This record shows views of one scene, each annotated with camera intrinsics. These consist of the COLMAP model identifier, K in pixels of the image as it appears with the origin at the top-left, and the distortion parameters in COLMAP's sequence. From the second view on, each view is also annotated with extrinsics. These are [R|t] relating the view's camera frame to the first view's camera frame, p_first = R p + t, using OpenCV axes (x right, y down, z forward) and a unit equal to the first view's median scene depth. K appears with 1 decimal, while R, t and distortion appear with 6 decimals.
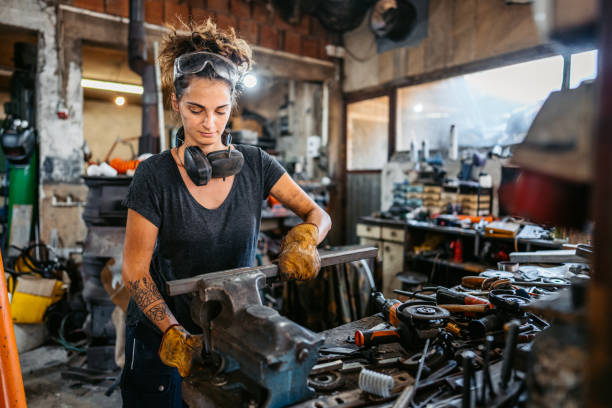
lens RADIAL K [[409.7, 0, 306.0], [0, 409.7, 204.0], [0, 0, 1]] dist [-0.001269, 0.002529]
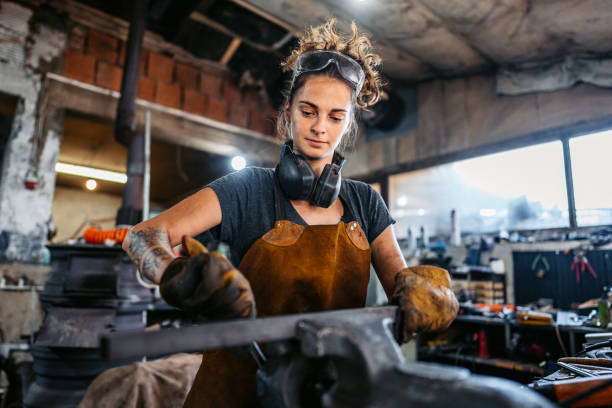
lens RADIAL K [[414.2, 0, 302.5], [0, 414.2, 204.7], [0, 0, 1]] dist [0.000114, 0.003464]
pose [[0.996664, 0.025838, 0.077417, -0.071957], [-0.005831, 0.968685, -0.248225, 0.040861], [-0.081406, 0.246946, 0.965604, 0.091123]]
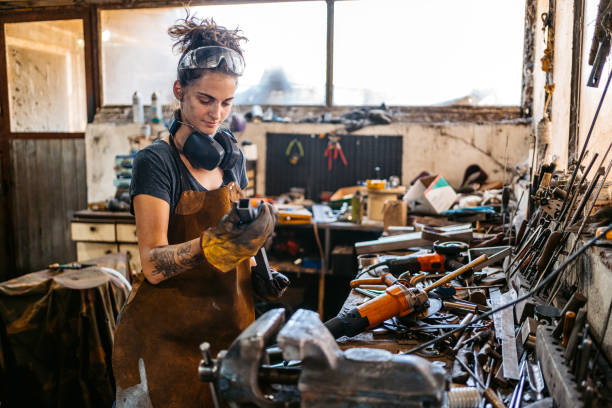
lens RADIAL K [[631.5, 0, 306.0], [0, 631.5, 204.0], [0, 0, 1]] dist [-0.003485, -0.000995]
pose [[0.771774, -0.078260, 0.631062, -0.223547], [0.045028, 0.996633, 0.068527, -0.032622], [-0.634300, -0.024472, 0.772699, 0.011259]]
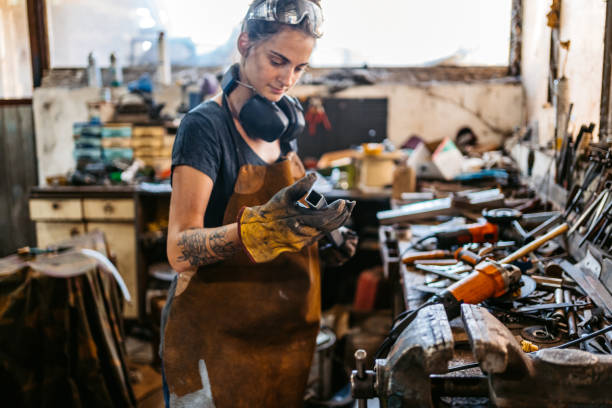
lens RADIAL K [[641.1, 0, 308.3], [0, 641.1, 197.0], [0, 0, 1]] dist [0.008908, 0.009506]
pose [[0.686957, -0.129143, 0.715131, -0.261155], [0.062510, 0.990936, 0.118903, -0.039089], [-0.724005, -0.036979, 0.688803, 0.114353]]
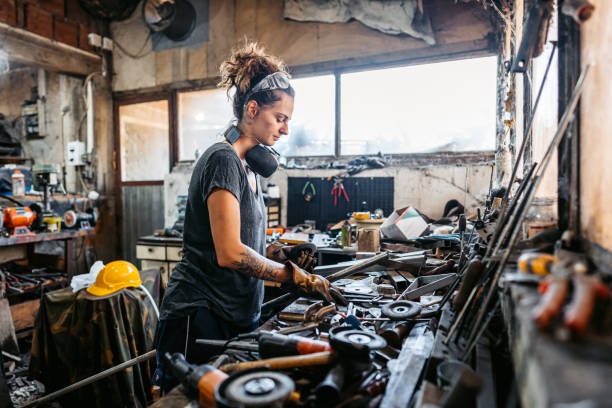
lens RADIAL K [[409.7, 0, 306.0], [0, 409.7, 204.0], [0, 0, 1]] dist [-0.001269, 0.002529]
pose [[0.866251, -0.030002, 0.498708, 0.010184], [0.045535, 0.998782, -0.019007, -0.003816], [-0.497530, 0.039174, 0.866562, 0.097993]]
